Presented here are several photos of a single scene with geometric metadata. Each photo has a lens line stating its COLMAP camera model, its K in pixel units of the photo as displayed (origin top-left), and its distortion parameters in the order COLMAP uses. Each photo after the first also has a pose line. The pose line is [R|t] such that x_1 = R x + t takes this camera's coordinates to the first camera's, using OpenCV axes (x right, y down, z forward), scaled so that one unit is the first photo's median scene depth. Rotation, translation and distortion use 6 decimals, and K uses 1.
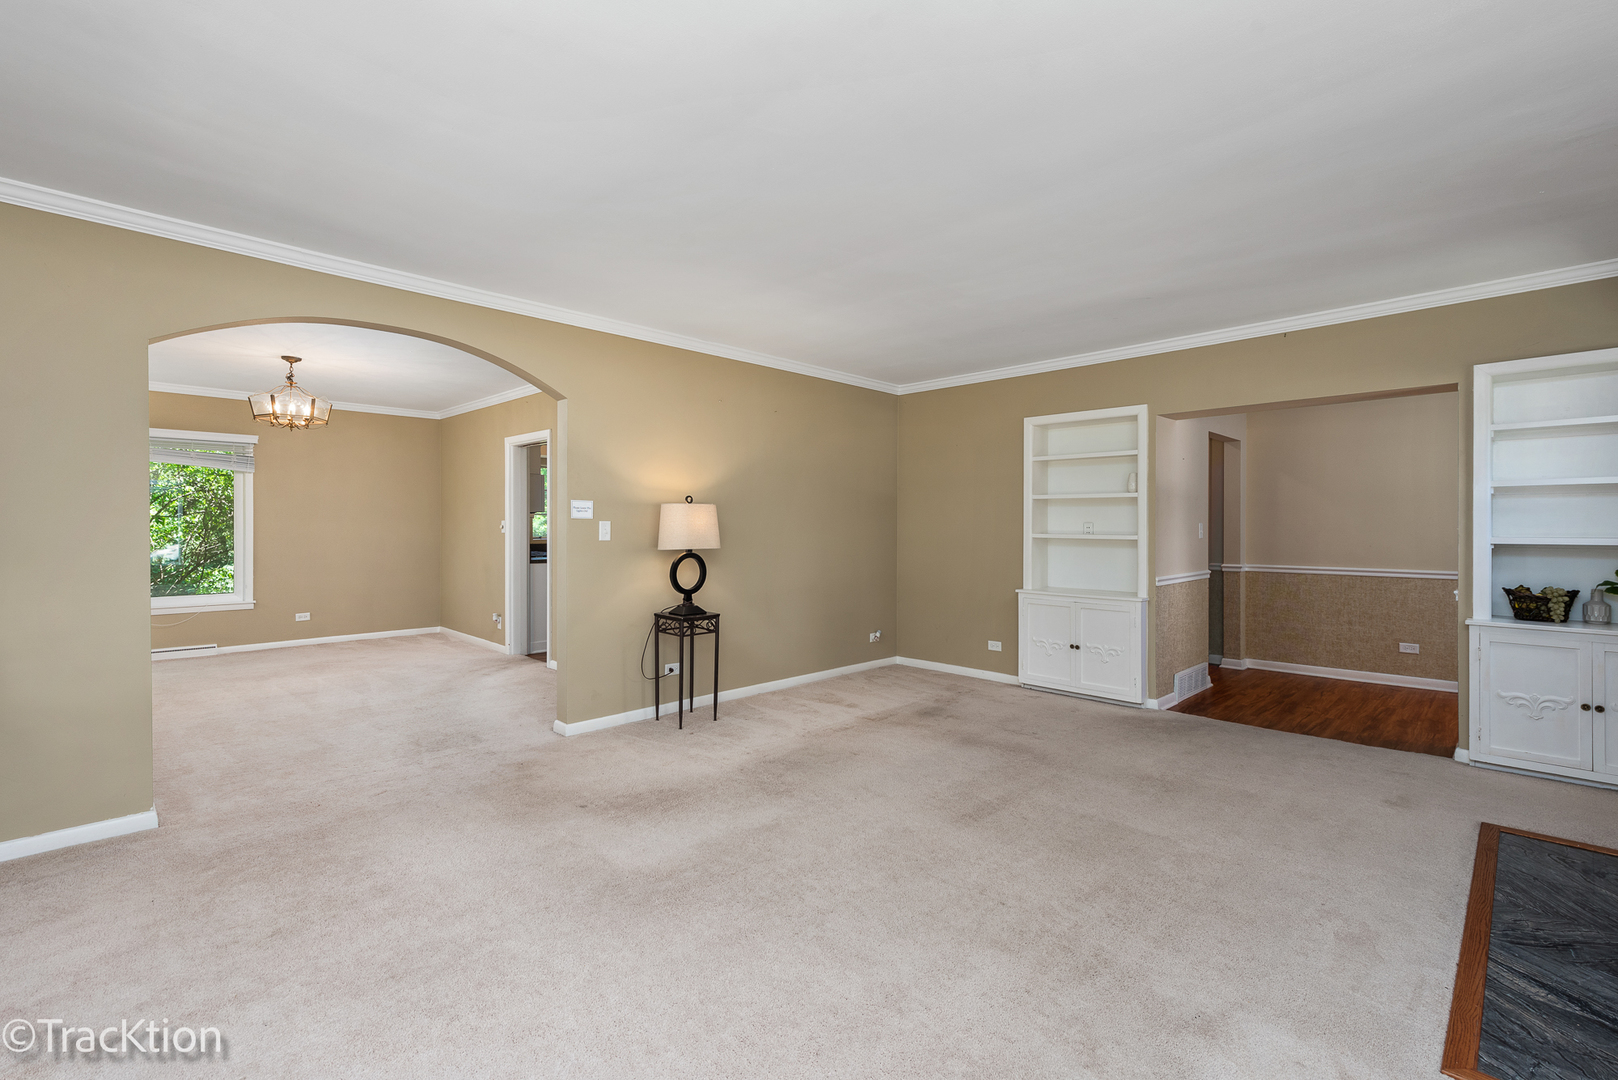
lens RADIAL K [[724.4, 0, 816.0], [0, 724.4, 523.1], [0, 0, 1]] dist [0.010701, -0.000569]
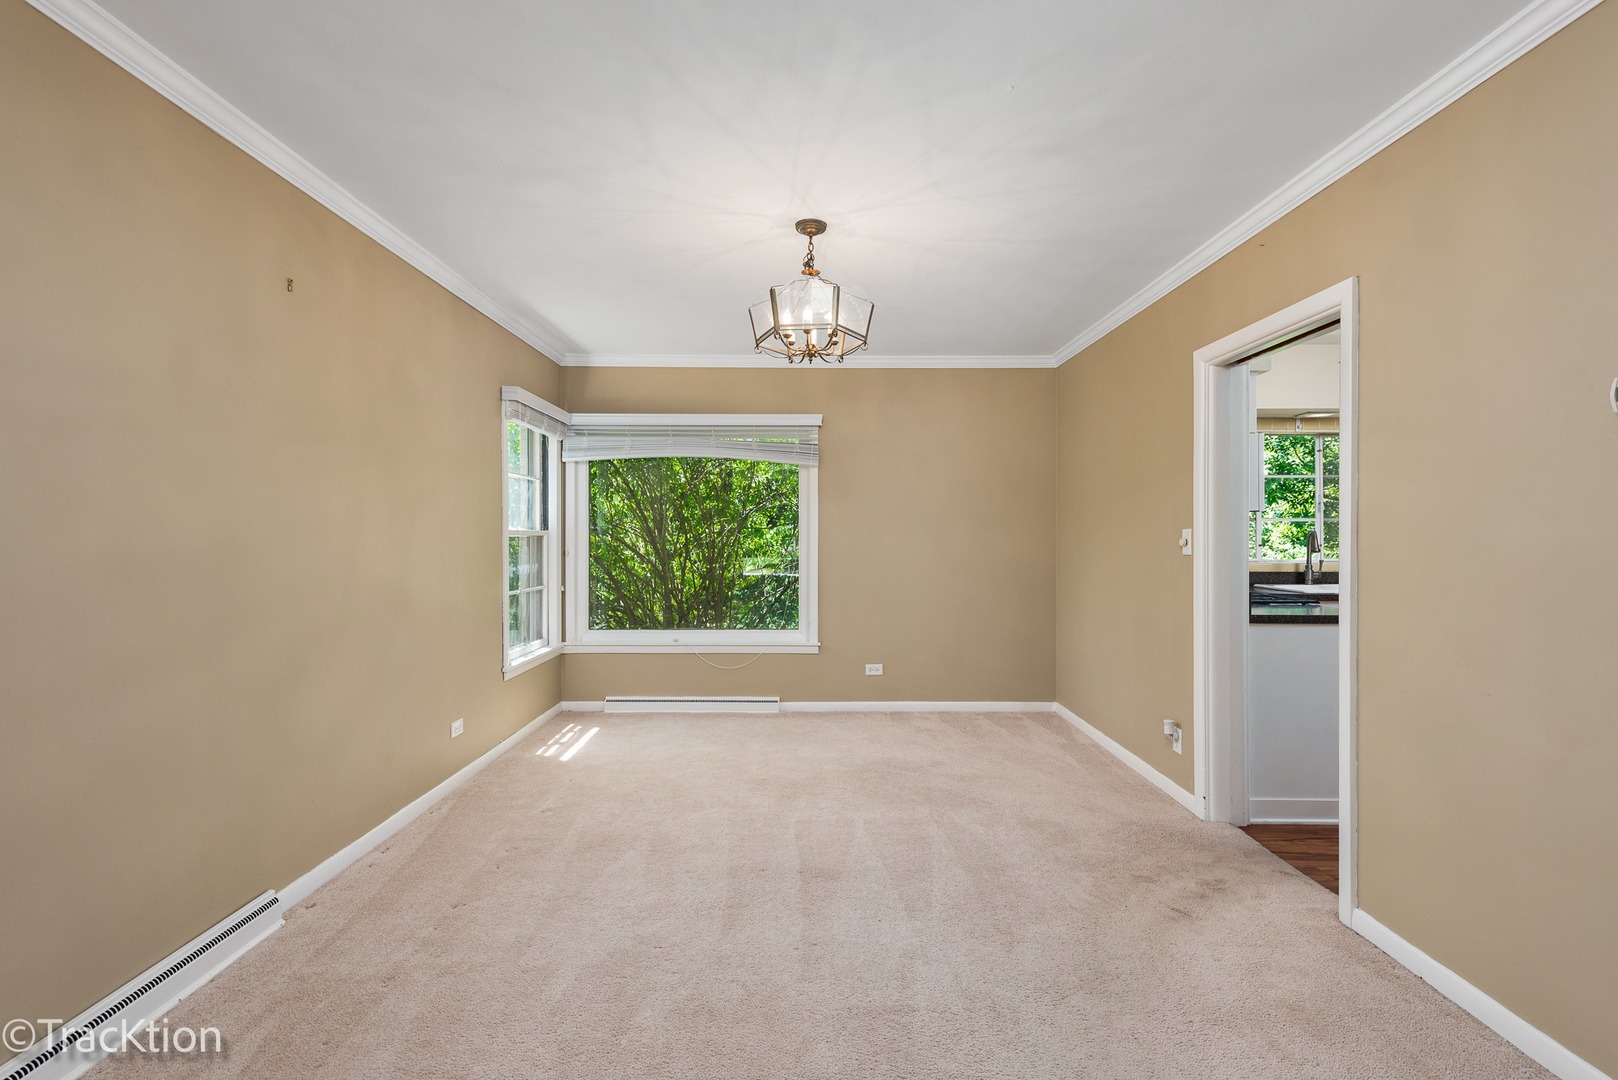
lens RADIAL K [[768.8, 0, 785.6], [0, 768.8, 541.3], [0, 0, 1]] dist [0.002291, -0.000094]
pose [[0.696083, 0.002225, -0.717958, -0.248994], [-0.001006, 0.999997, 0.002124, 0.004019], [0.717960, -0.000756, 0.696084, 0.453388]]
